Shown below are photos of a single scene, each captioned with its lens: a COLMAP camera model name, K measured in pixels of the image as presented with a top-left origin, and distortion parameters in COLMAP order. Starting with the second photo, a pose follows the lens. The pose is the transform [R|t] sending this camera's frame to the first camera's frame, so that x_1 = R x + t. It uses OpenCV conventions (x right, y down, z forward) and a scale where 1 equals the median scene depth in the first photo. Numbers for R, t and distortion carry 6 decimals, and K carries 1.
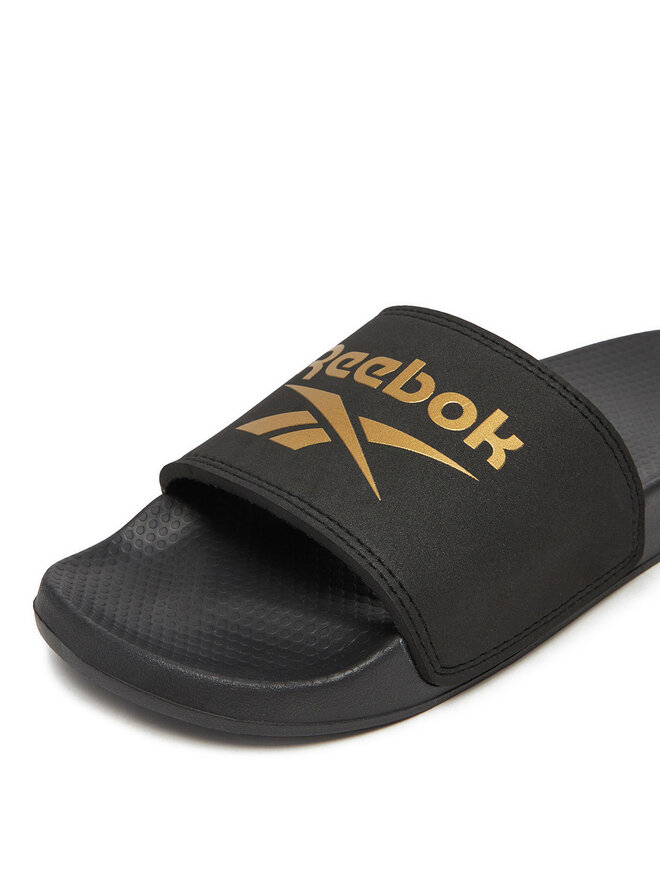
lens RADIAL K [[893.1, 0, 327.6], [0, 893.1, 442.2], [0, 0, 1]] dist [0.094835, 0.000000]
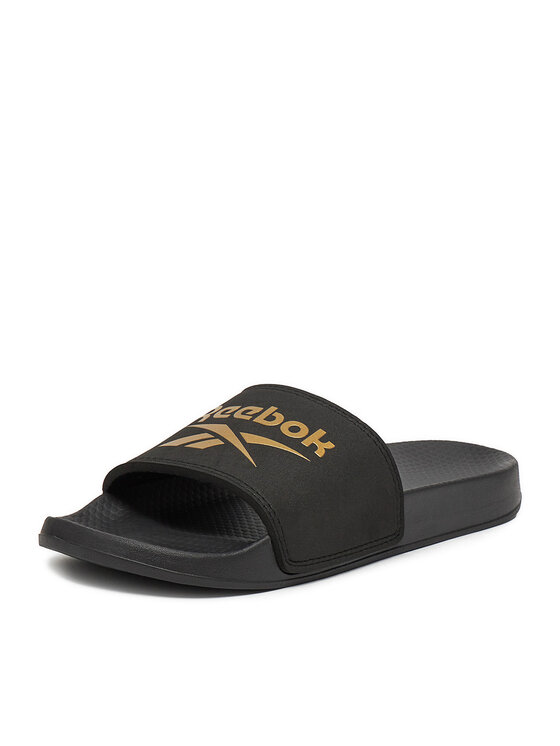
lens RADIAL K [[1368.9, 0, 280.7], [0, 1368.9, 372.9], [0, 0, 1]] dist [0.012125, 0.000000]
pose [[0.986619, 0.049230, 0.155431, -0.292267], [-0.001217, 0.955523, -0.294914, 0.618219], [-0.163036, 0.290779, 0.942797, -1.465086]]
